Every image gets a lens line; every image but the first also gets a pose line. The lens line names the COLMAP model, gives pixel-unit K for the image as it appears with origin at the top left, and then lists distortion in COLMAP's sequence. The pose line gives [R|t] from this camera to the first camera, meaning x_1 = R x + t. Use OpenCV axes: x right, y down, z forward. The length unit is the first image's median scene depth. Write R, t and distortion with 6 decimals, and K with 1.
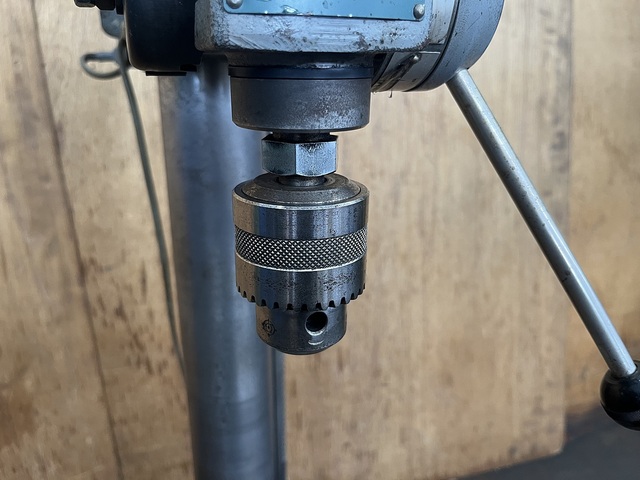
lens RADIAL K [[496.1, 0, 320.0], [0, 496.1, 240.0], [0, 0, 1]] dist [0.039861, -0.089418]
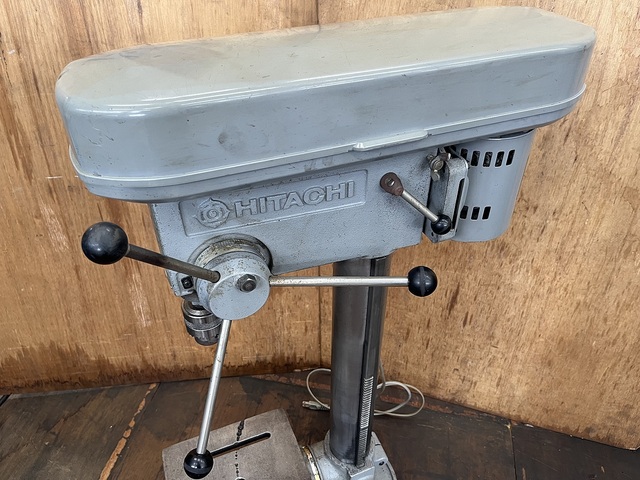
lens RADIAL K [[501.5, 0, 320.0], [0, 501.5, 240.0], [0, 0, 1]] dist [0.040952, -0.066389]
pose [[0.827259, 0.337932, -0.448825, 0.268741], [-0.177710, 0.915253, 0.361568, -0.417847], [0.532974, -0.219350, 0.817205, -0.354075]]
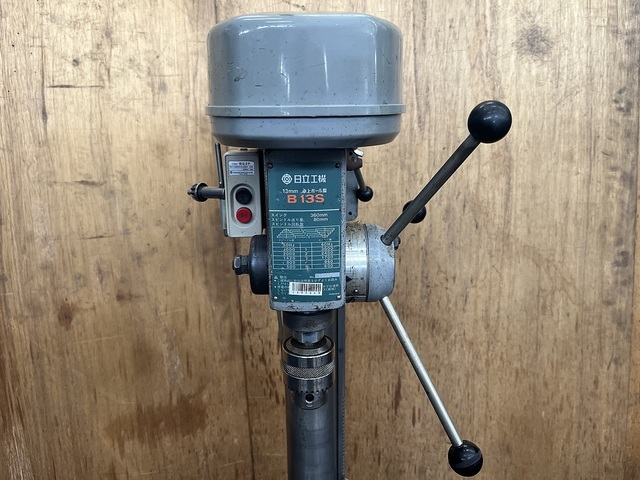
lens RADIAL K [[501.5, 0, 320.0], [0, 501.5, 240.0], [0, 0, 1]] dist [0.040952, -0.066389]
pose [[0.945911, 0.064151, -0.318021, 0.201684], [-0.086743, 0.994577, -0.057380, -0.124792], [0.312616, 0.081862, 0.946346, -0.375479]]
